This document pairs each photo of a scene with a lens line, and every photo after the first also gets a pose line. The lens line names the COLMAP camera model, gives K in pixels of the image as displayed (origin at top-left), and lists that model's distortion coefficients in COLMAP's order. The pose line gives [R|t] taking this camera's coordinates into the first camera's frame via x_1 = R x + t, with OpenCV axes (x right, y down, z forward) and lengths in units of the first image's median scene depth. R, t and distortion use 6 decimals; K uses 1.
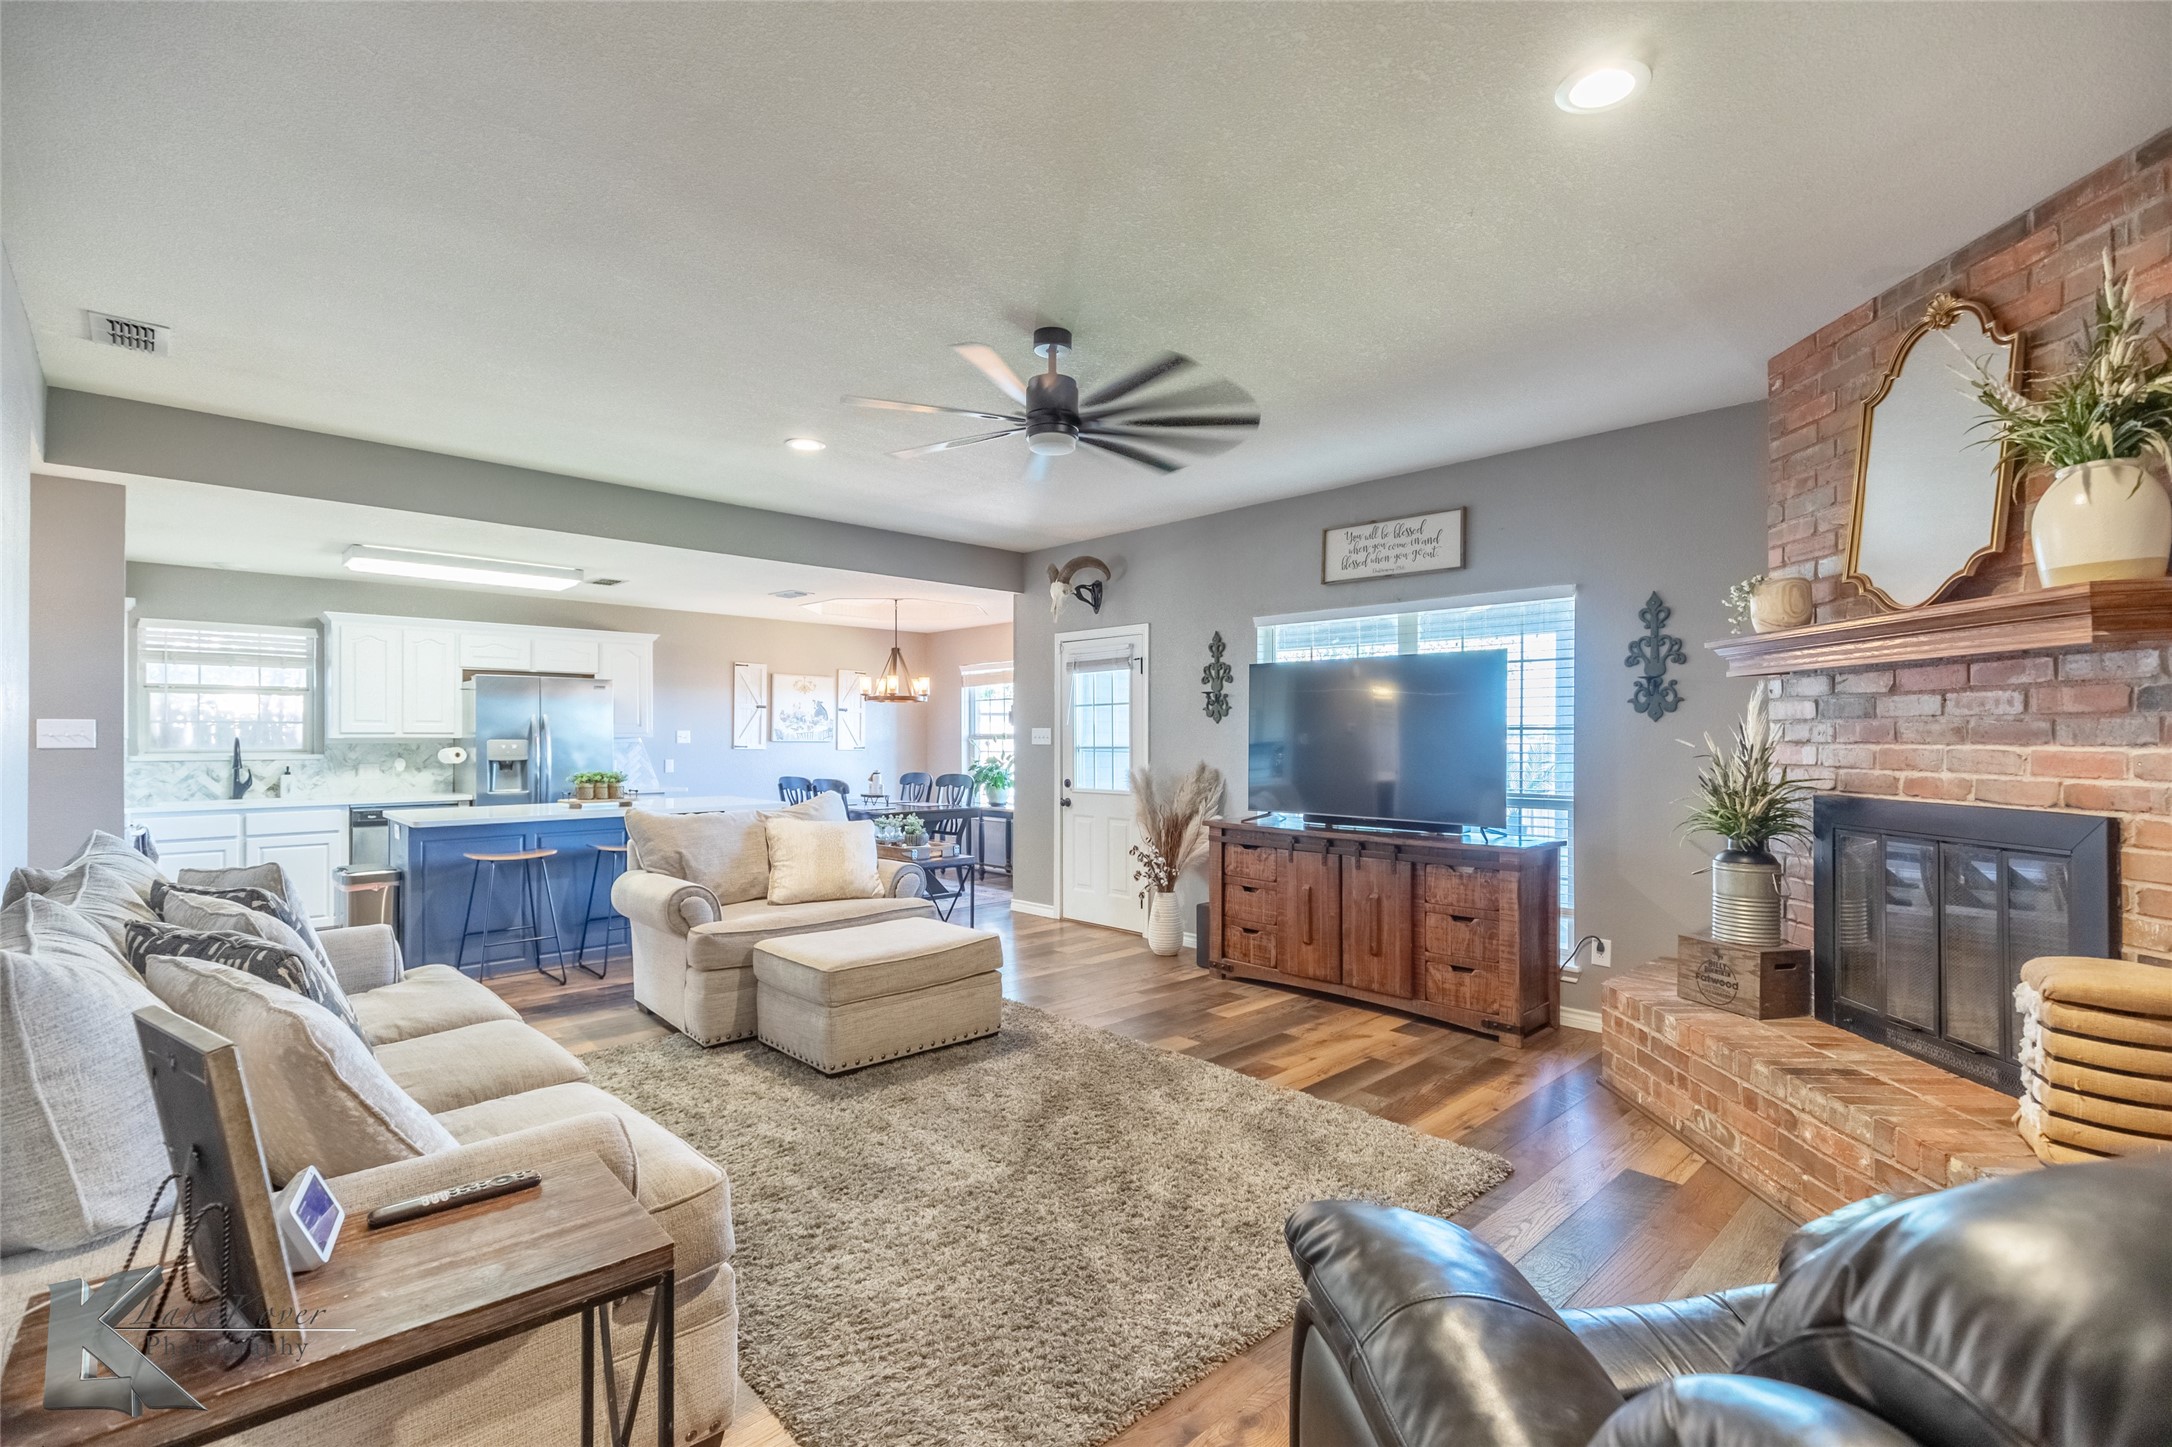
lens RADIAL K [[983.6, 0, 1077.8], [0, 983.6, 739.1], [0, 0, 1]] dist [0.009758, -0.002132]
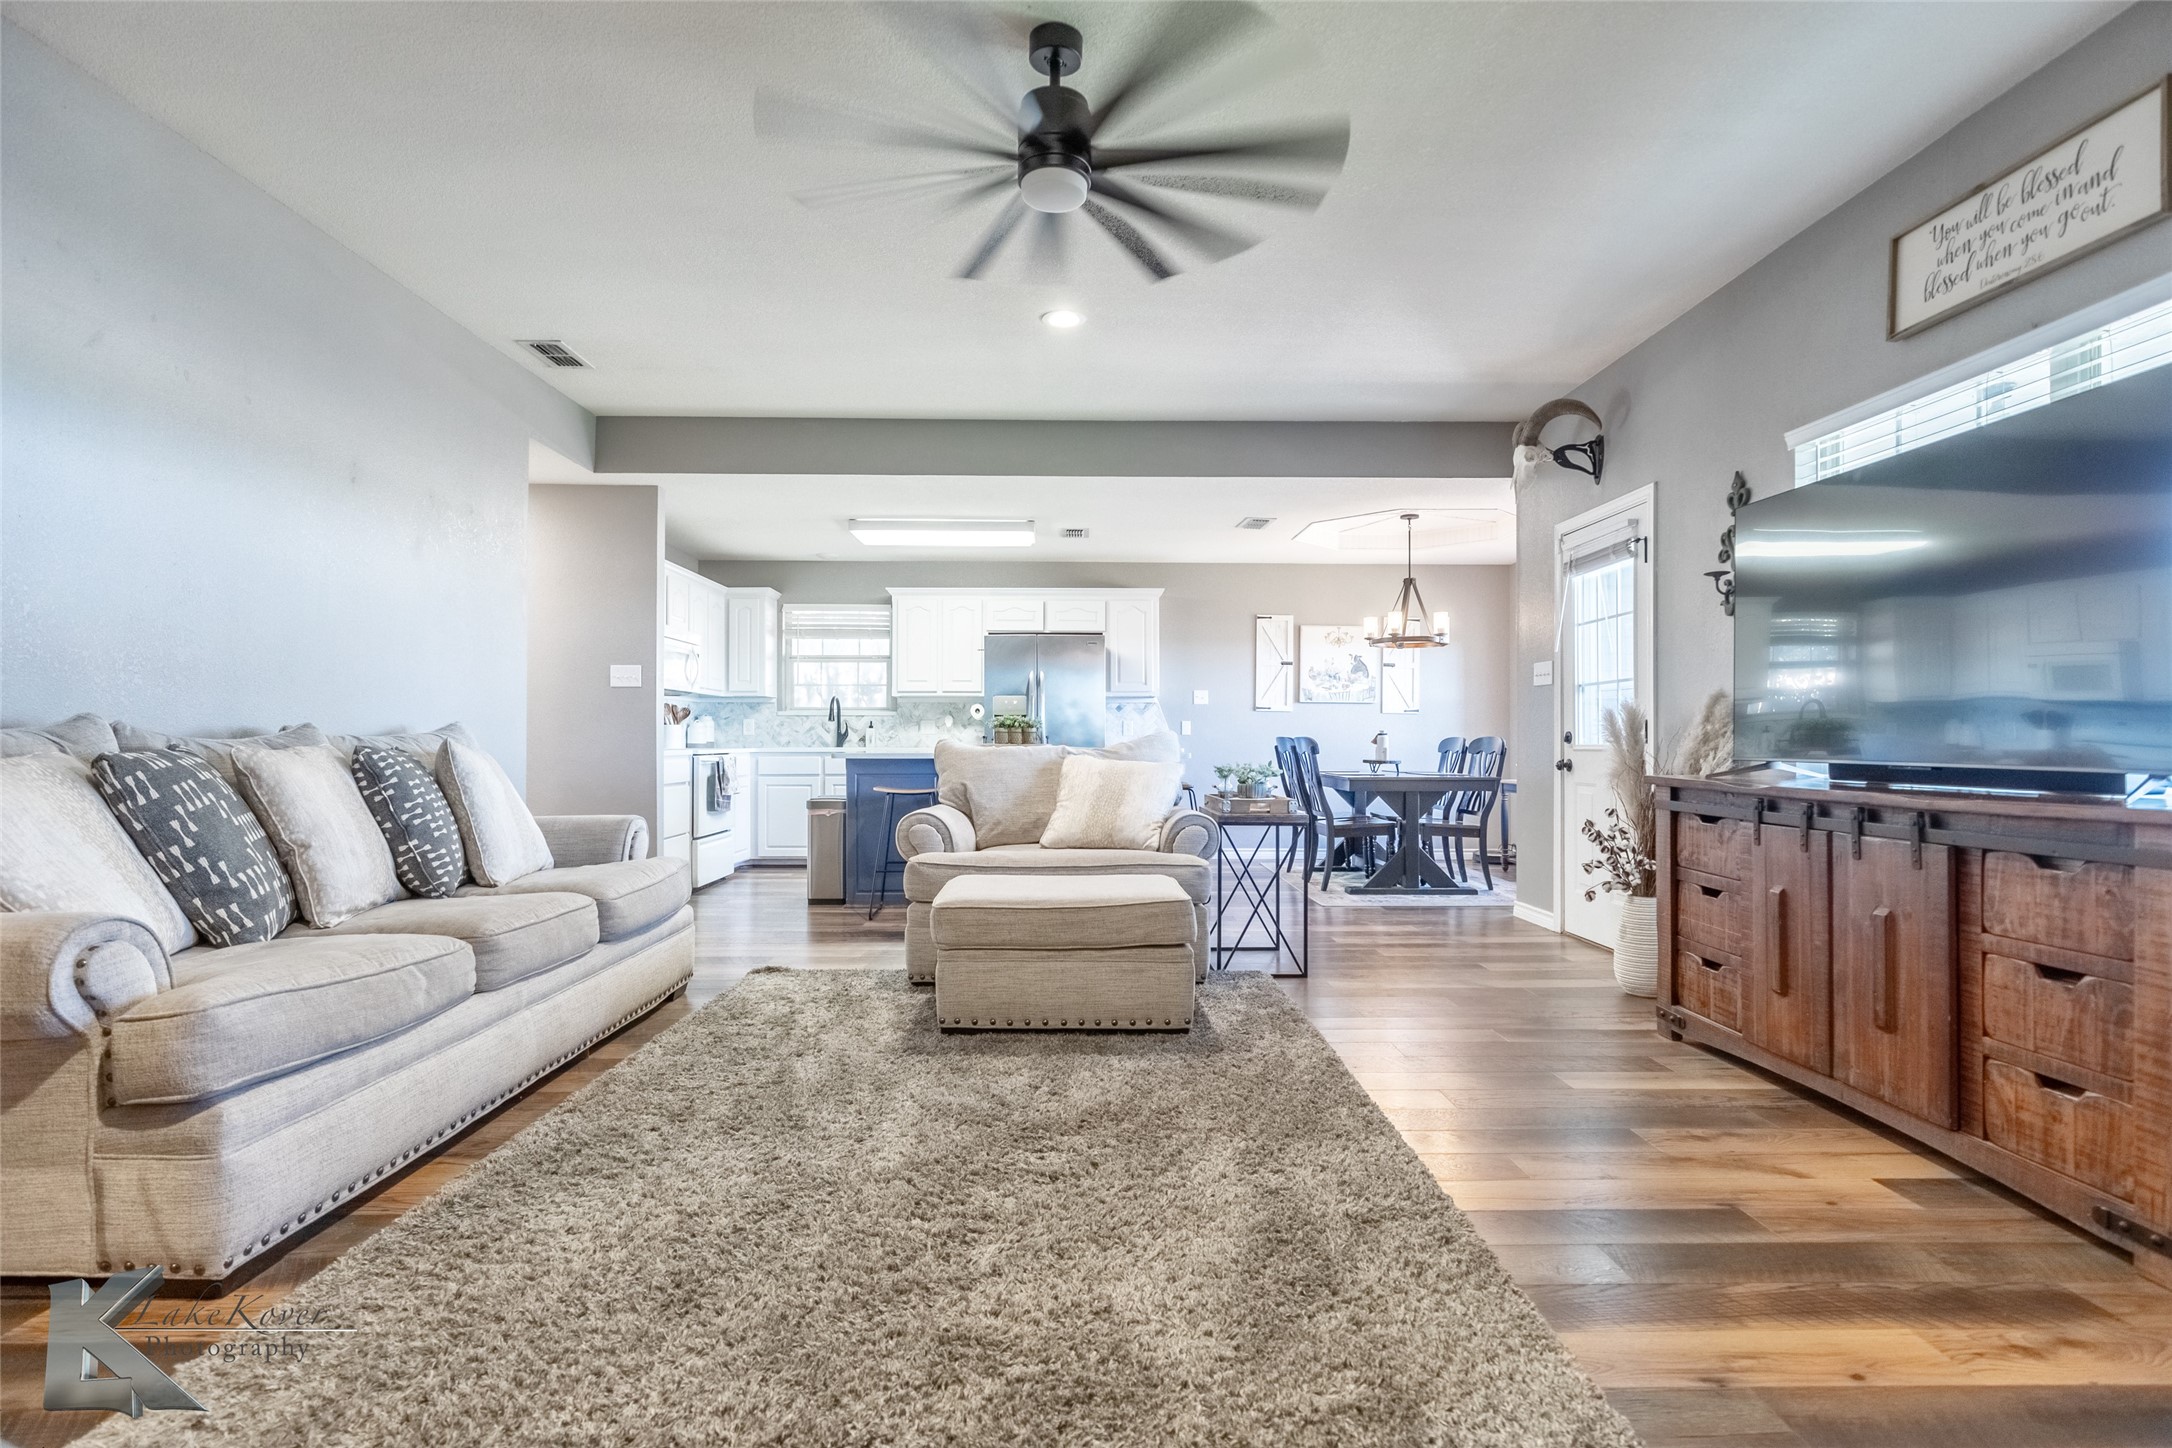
lens RADIAL K [[1069.5, 0, 1083.3], [0, 1069.5, 734.8], [0, 0, 1]] dist [-0.002665, 0.000287]
pose [[0.735884, -0.002465, -0.677103, 0.371552], [-0.002864, 0.999973, -0.006753, 0.073717], [0.677102, 0.006908, 0.735857, 0.320201]]
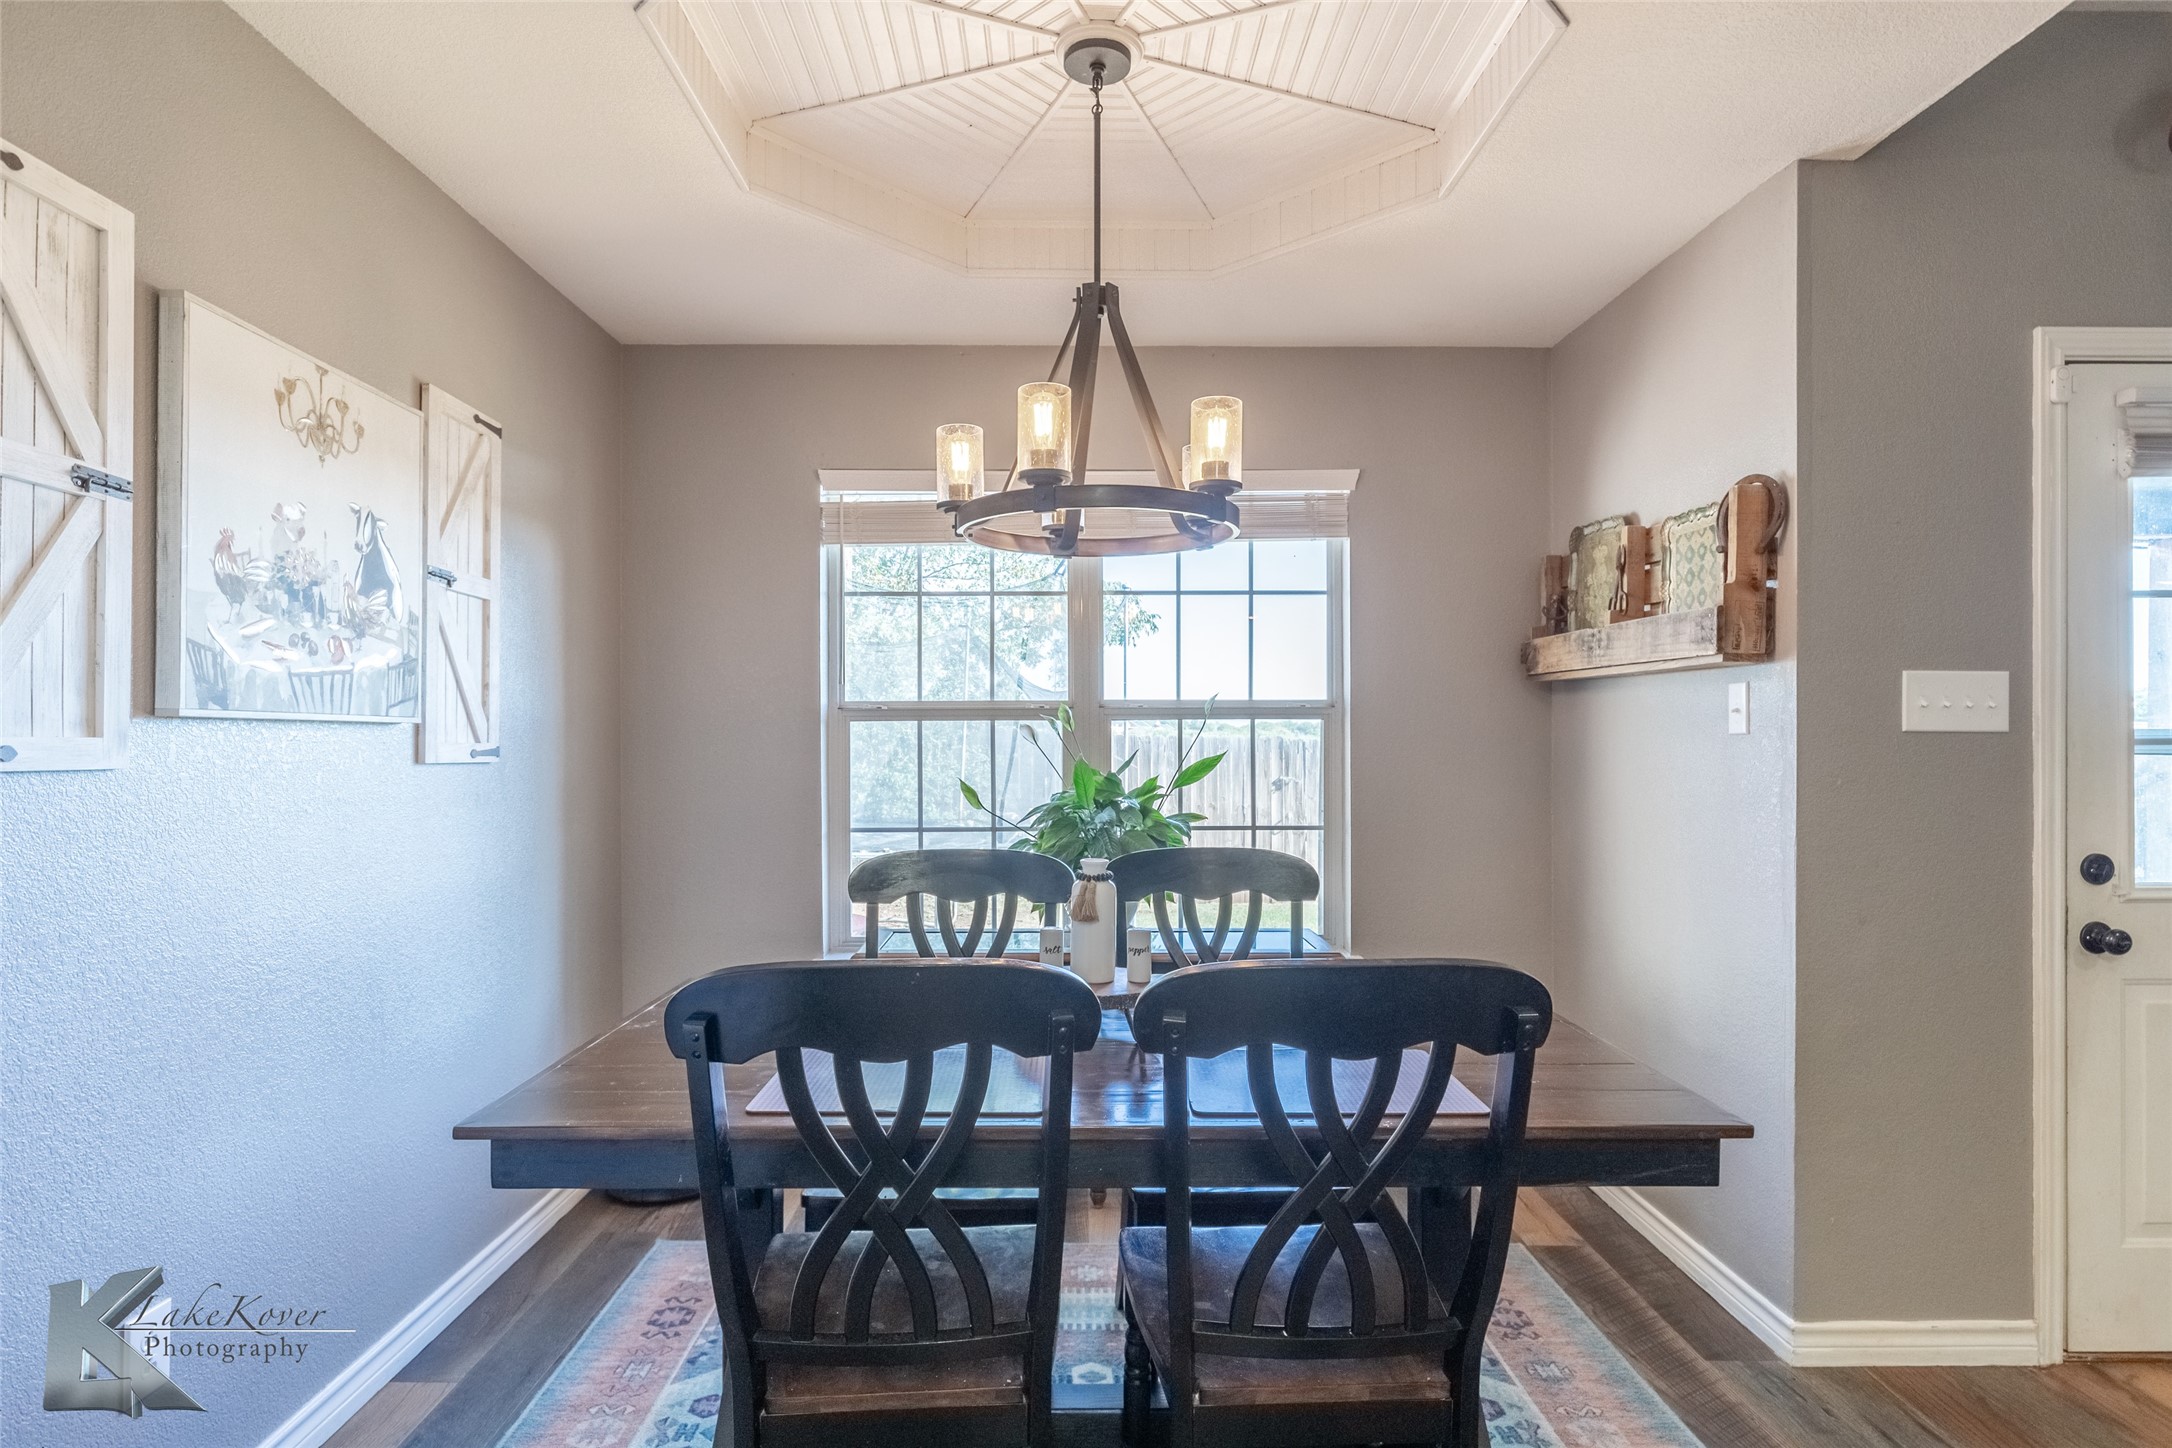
lens RADIAL K [[1196.6, 0, 1081.0], [0, 1196.6, 724.7], [0, 0, 1]] dist [0.021285, -0.000096]
pose [[0.679175, 0.003268, 0.733969, -0.677710], [0.003068, 0.999969, -0.007292, 0.009451], [-0.733970, 0.007205, 0.679144, 1.463753]]
